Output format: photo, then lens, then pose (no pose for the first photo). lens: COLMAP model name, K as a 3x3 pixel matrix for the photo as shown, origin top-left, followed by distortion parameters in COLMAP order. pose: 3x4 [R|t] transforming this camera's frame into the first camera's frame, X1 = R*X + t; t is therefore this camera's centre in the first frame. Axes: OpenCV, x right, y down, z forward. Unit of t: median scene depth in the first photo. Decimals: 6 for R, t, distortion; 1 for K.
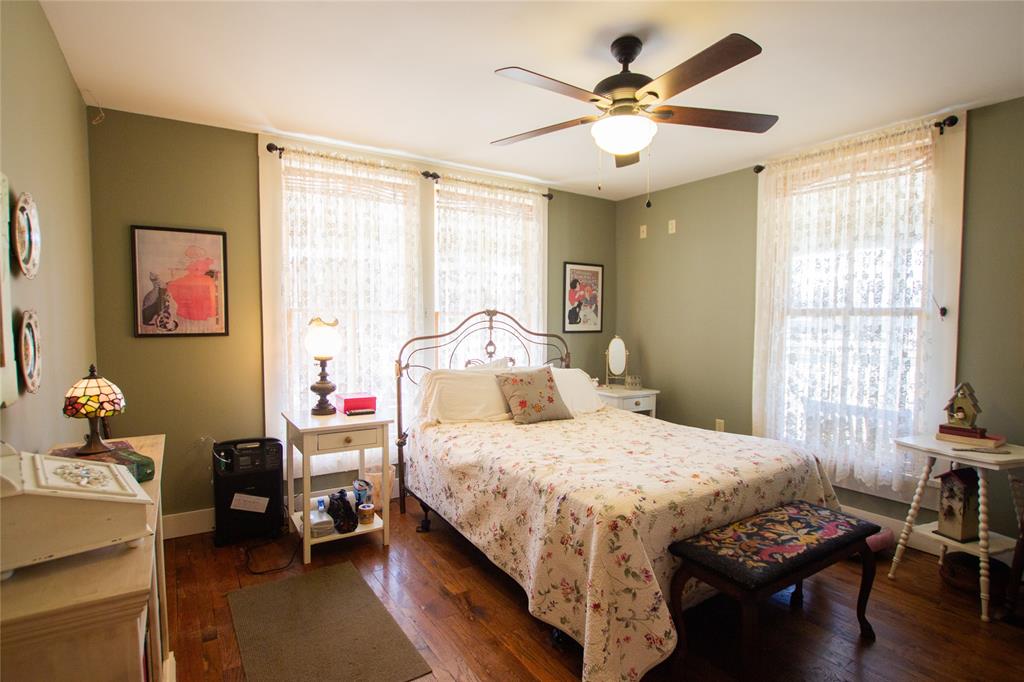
lens RADIAL K [[486.3, 0, 511.6], [0, 486.3, 342.2], [0, 0, 1]] dist [-0.031391, 0.003412]
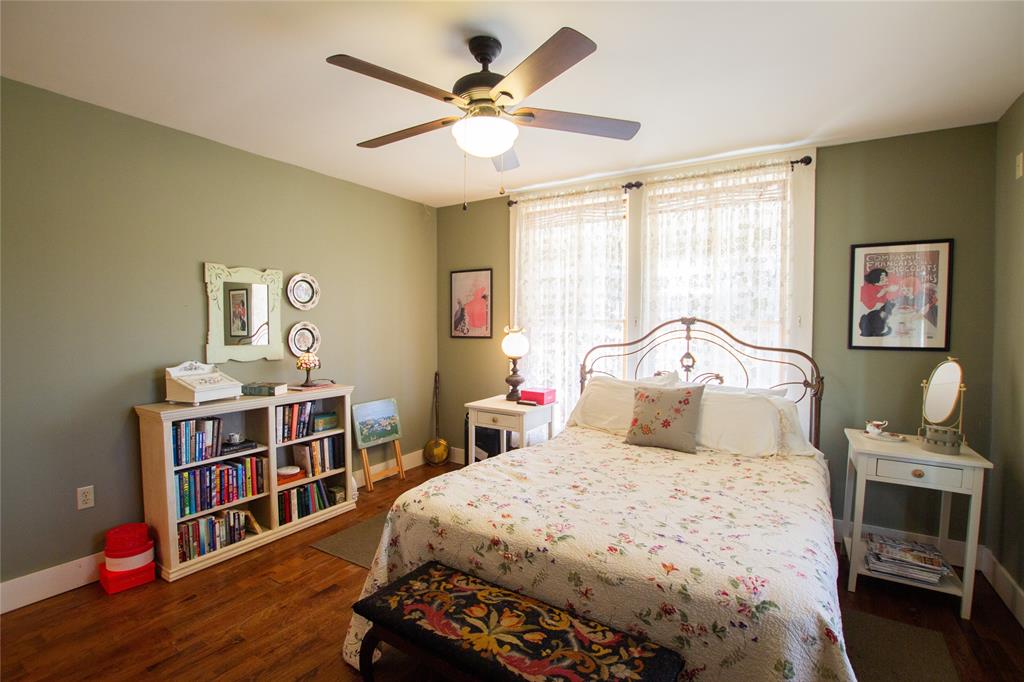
lens RADIAL K [[486.3, 0, 535.2], [0, 486.3, 341.4], [0, 0, 1]] dist [-0.031391, 0.003412]
pose [[0.437656, 0.027017, -0.898737, 0.750917], [-0.046163, 0.998905, 0.007549, -0.020403], [0.897957, 0.038185, 0.438424, 0.439722]]
